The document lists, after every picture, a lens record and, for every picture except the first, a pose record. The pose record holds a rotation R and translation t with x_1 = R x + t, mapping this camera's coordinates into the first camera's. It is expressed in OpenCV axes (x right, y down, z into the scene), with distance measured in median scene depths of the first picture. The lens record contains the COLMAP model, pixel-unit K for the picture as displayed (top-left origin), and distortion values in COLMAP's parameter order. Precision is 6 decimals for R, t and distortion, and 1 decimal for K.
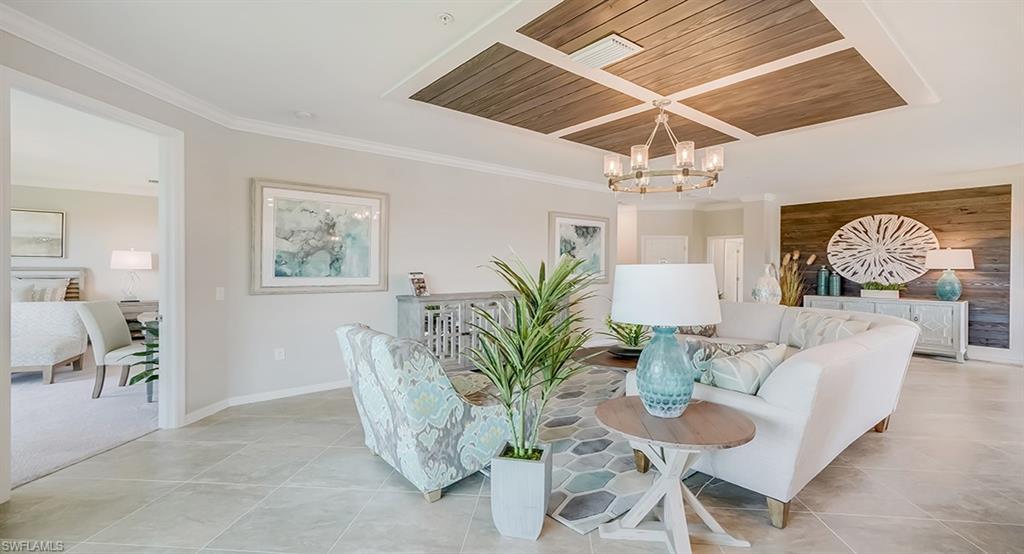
lens RADIAL K [[464.0, 0, 511.2], [0, 464.0, 275.4], [0, 0, 1]] dist [0.011294, 0.002435]
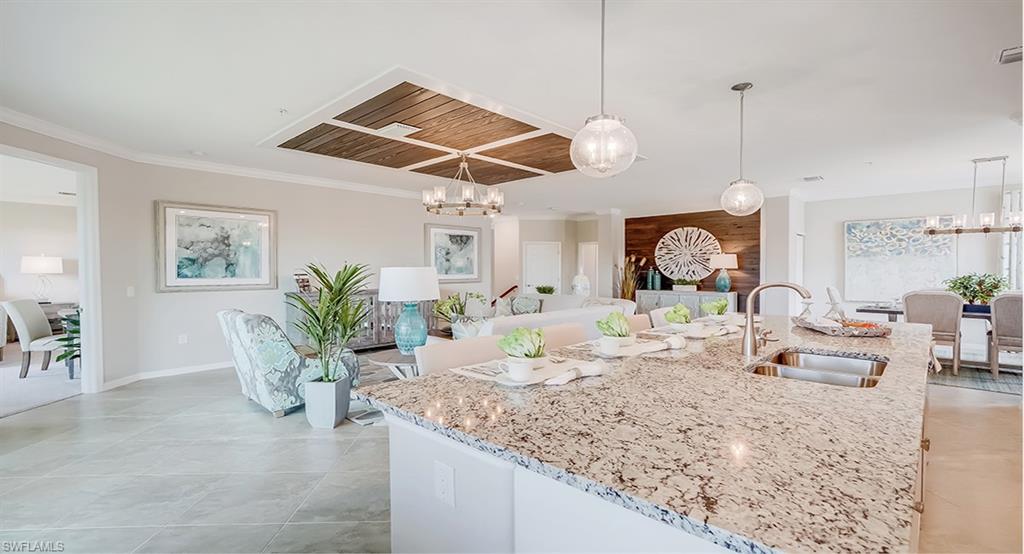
lens RADIAL K [[464.0, 0, 508.2], [0, 464.0, 286.0], [0, 0, 1]] dist [0.011294, 0.002435]
pose [[0.993419, -0.010511, 0.114050, 0.166299], [0.008328, 0.999773, 0.019594, 0.004845], [-0.114230, -0.018515, 0.993282, -0.252954]]
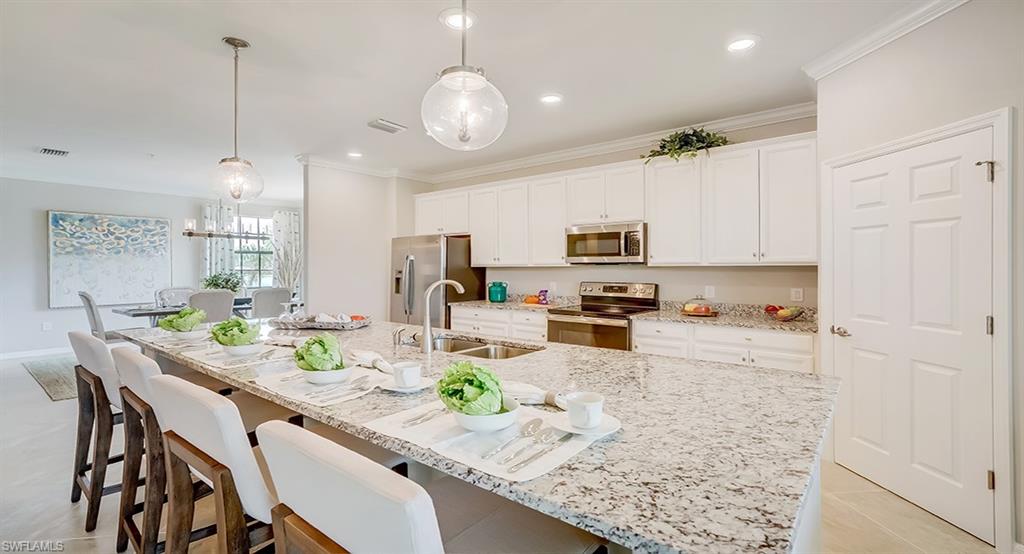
lens RADIAL K [[464.0, 0, 507.2], [0, 464.0, 267.6], [0, 0, 1]] dist [0.011294, 0.002435]
pose [[-0.210117, -0.005611, 0.977660, -0.995338], [0.018861, 0.999774, 0.009792, -0.051533], [-0.977494, 0.020497, -0.209963, 2.498620]]
